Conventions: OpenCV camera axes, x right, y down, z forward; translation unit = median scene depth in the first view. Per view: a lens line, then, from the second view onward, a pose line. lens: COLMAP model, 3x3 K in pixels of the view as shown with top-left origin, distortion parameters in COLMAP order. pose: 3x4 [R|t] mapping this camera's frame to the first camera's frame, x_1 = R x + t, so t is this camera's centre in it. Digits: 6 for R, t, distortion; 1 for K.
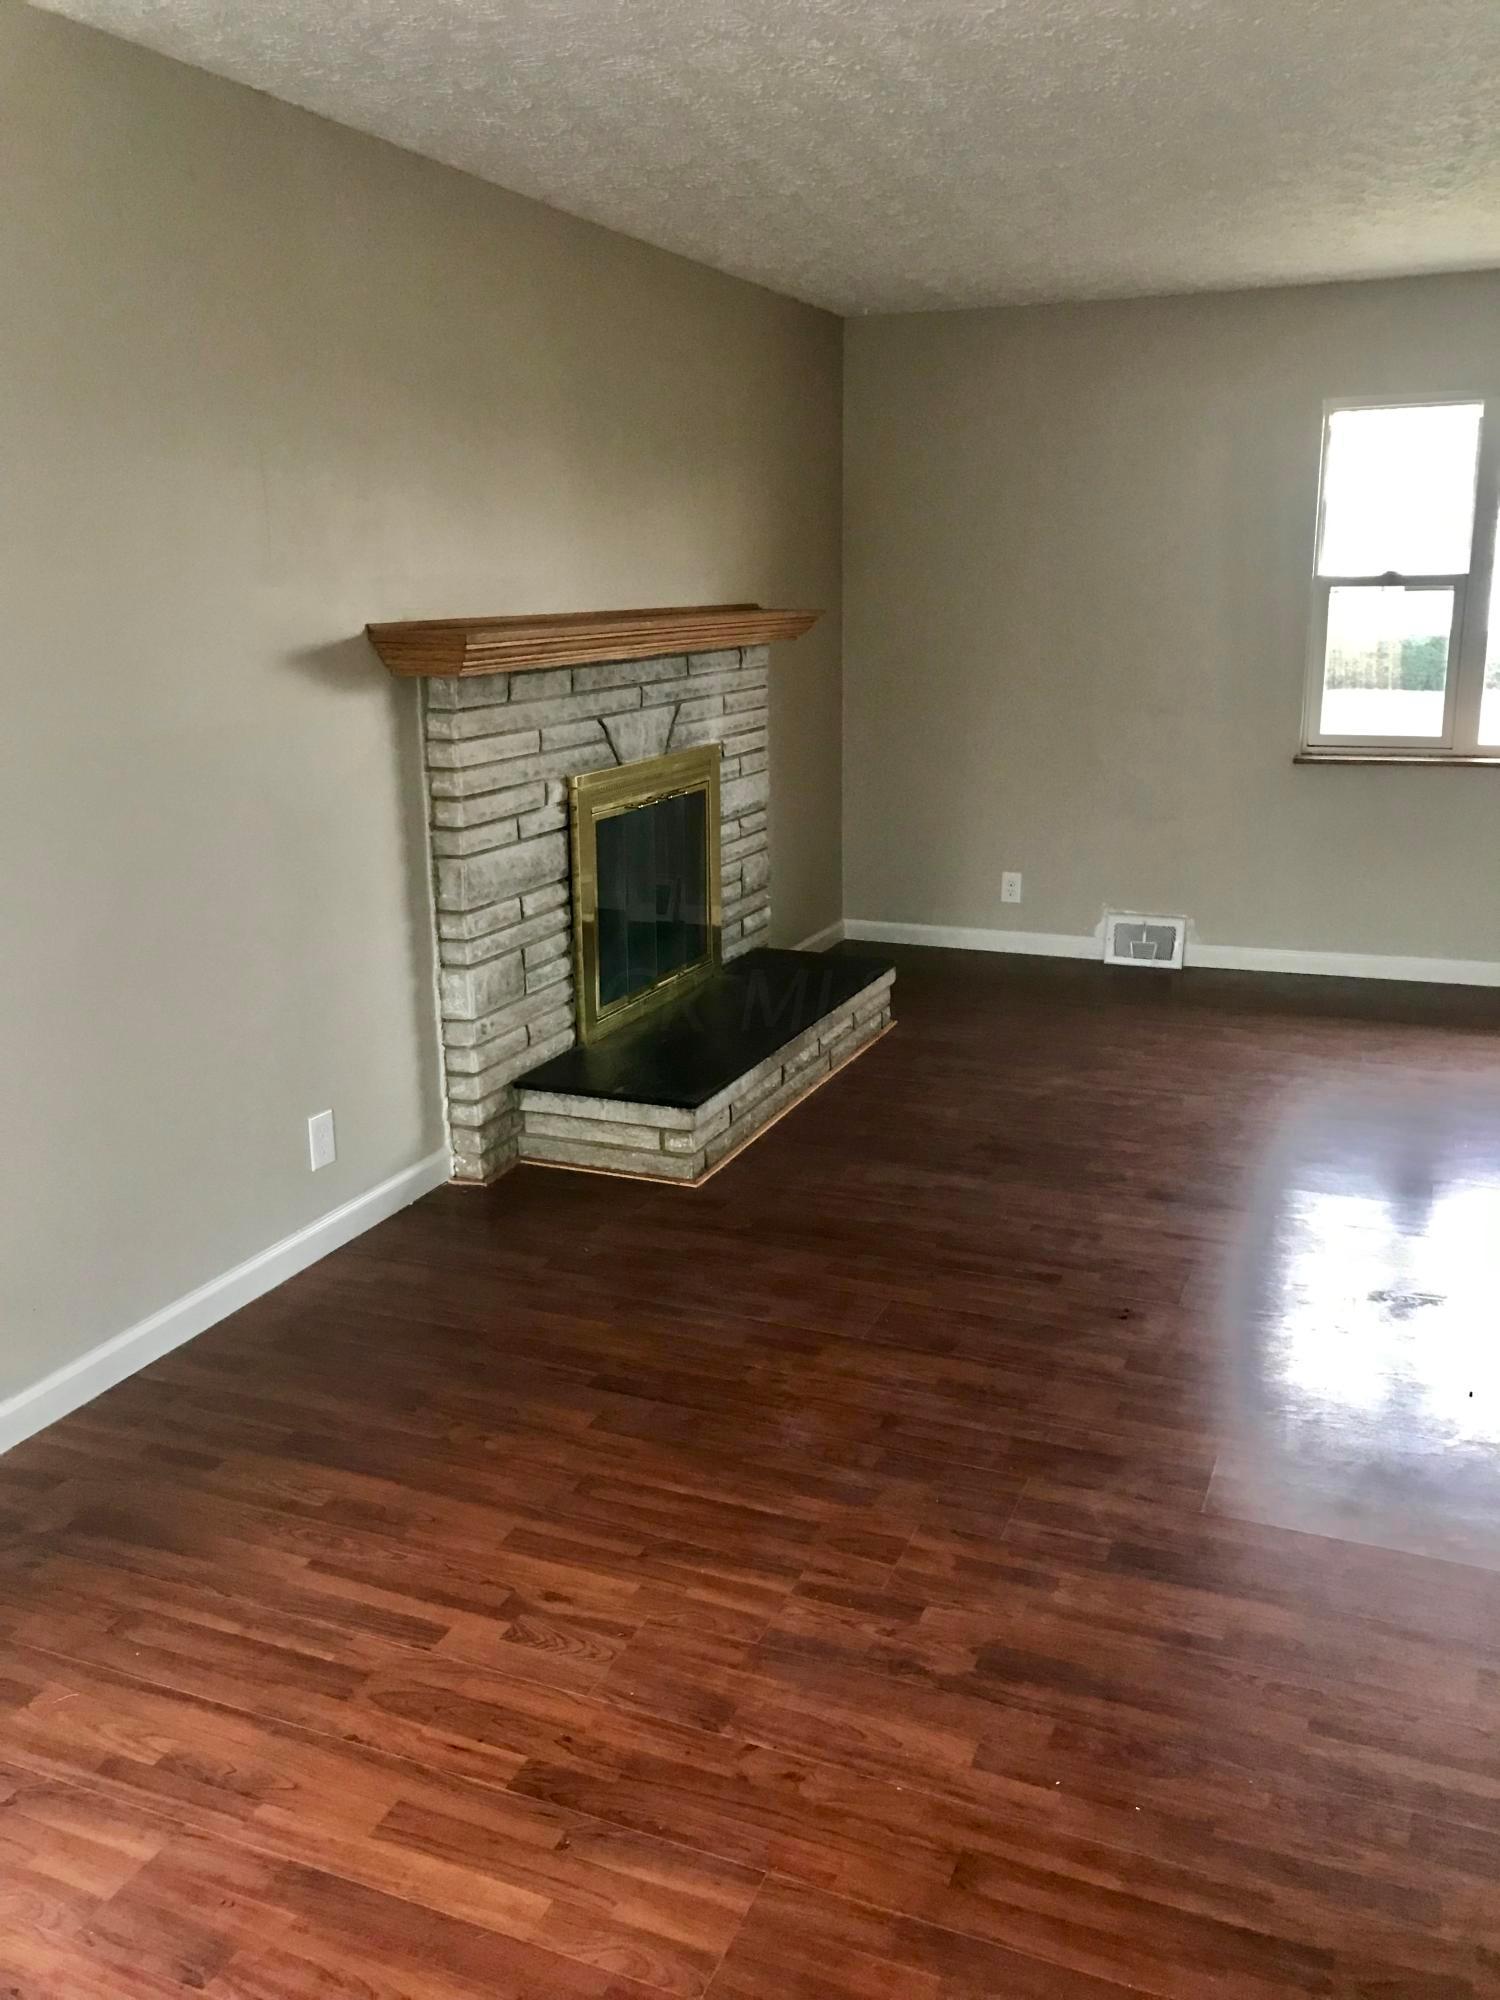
lens RADIAL K [[1664.3, 0, 748.5], [0, 1664.3, 1002.8], [0, 0, 1]] dist [0.012432, 0.000903]
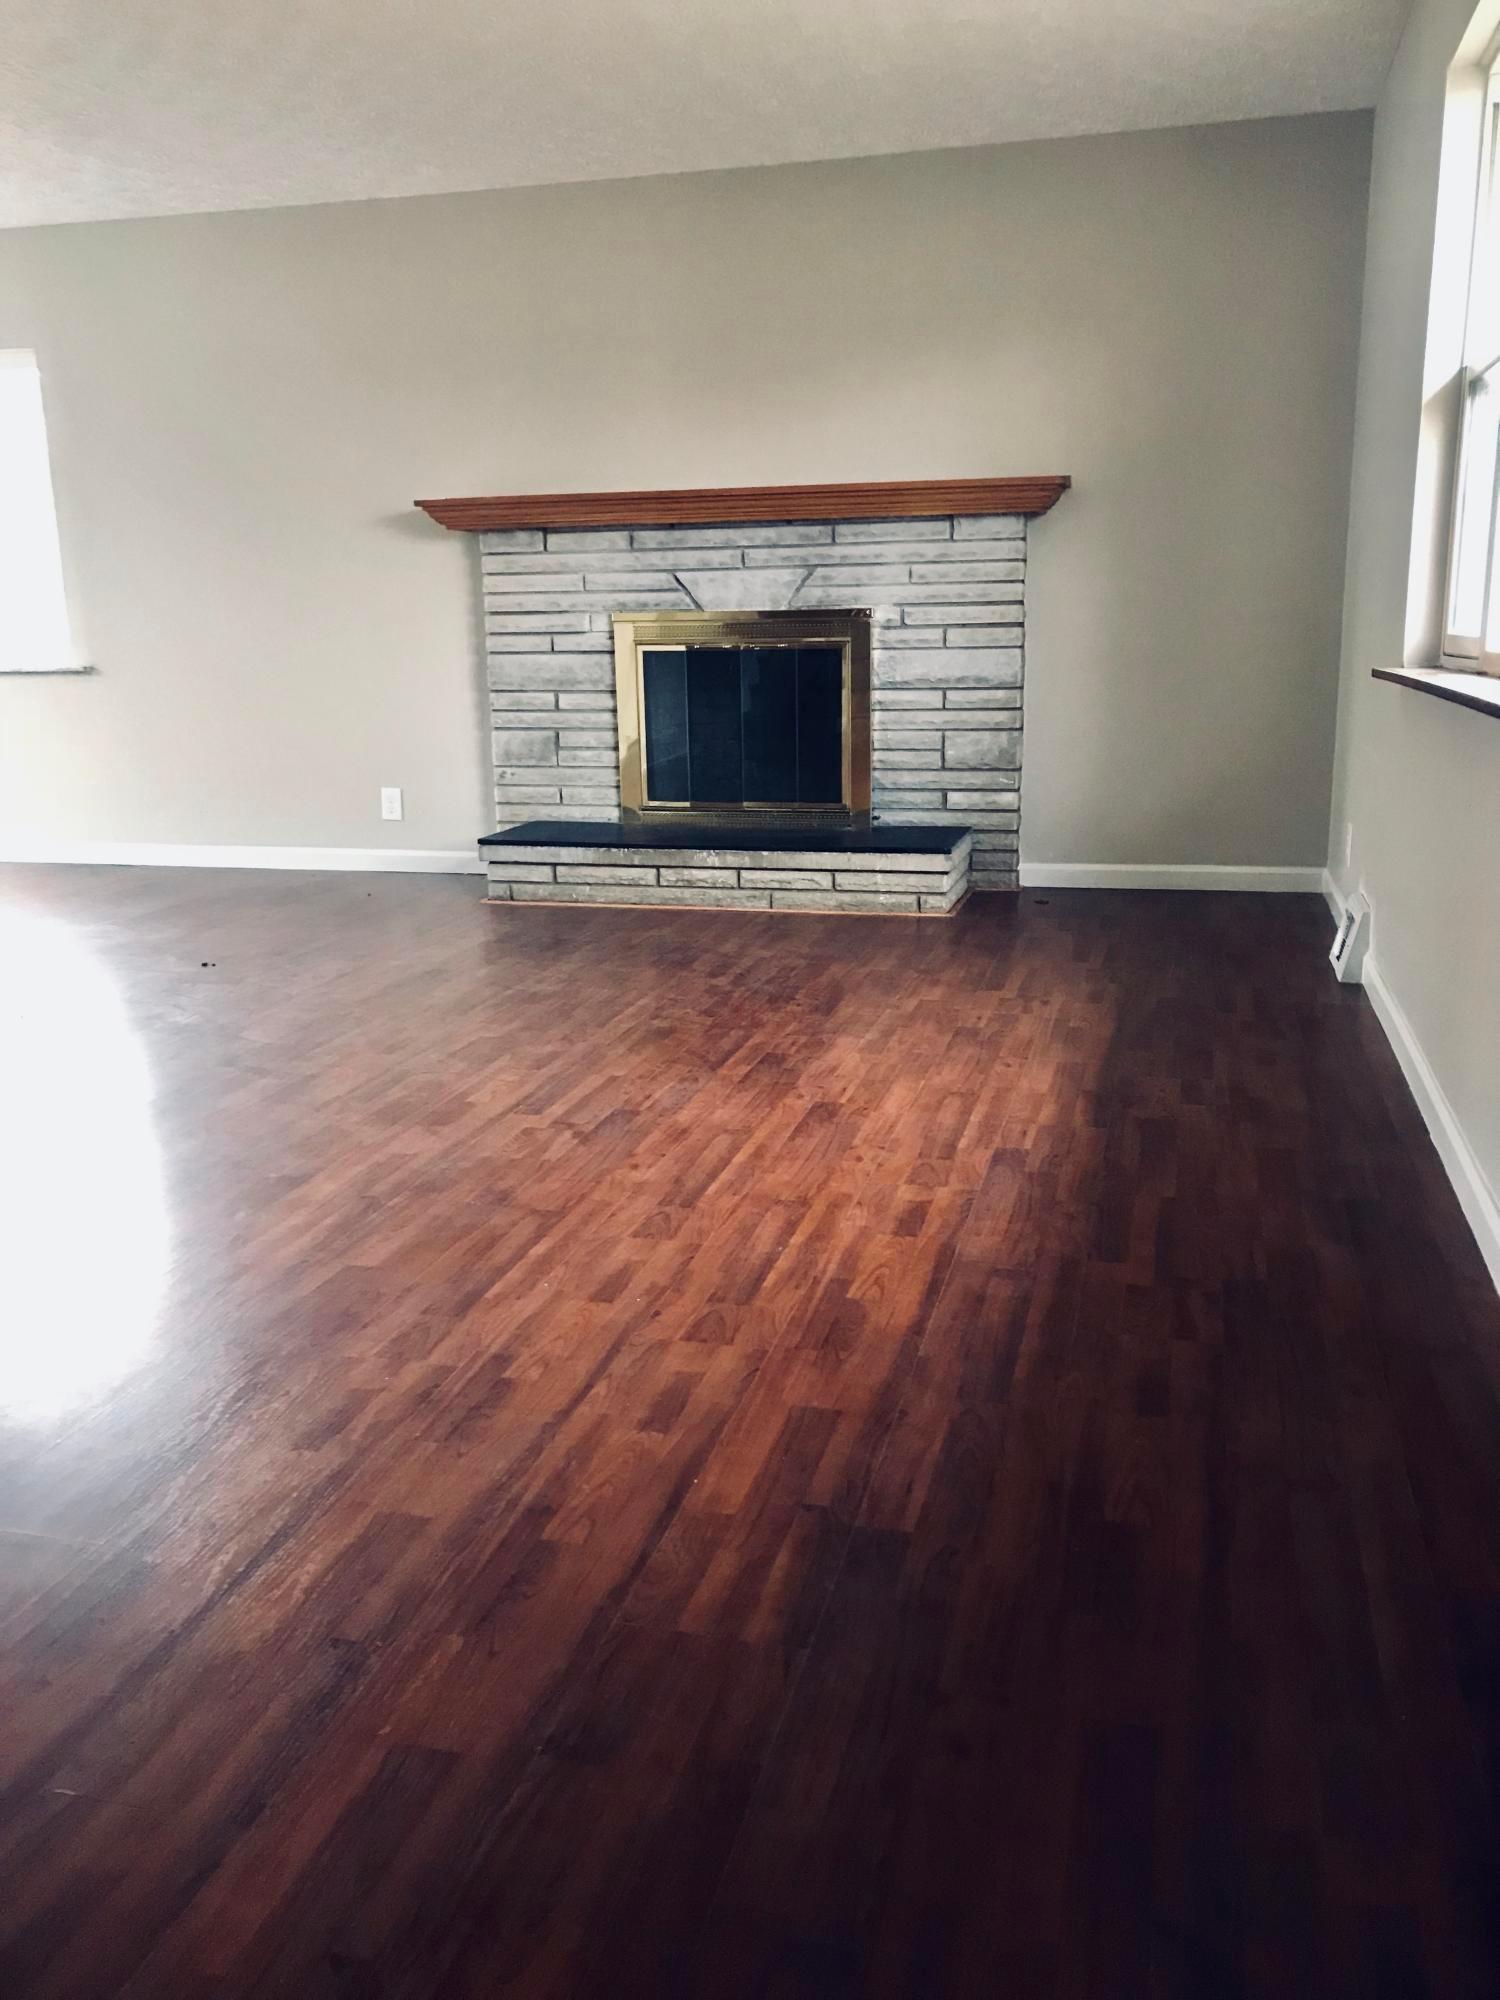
lens RADIAL K [[1664.3, 0, 748.5], [0, 1664.3, 996.6], [0, 0, 1]] dist [0.012432, 0.000903]
pose [[0.121227, 0.256235, -0.958983, 1.275775], [-0.228251, 0.947415, 0.224291, -0.170777], [0.966026, 0.191698, 0.173338, 0.947201]]
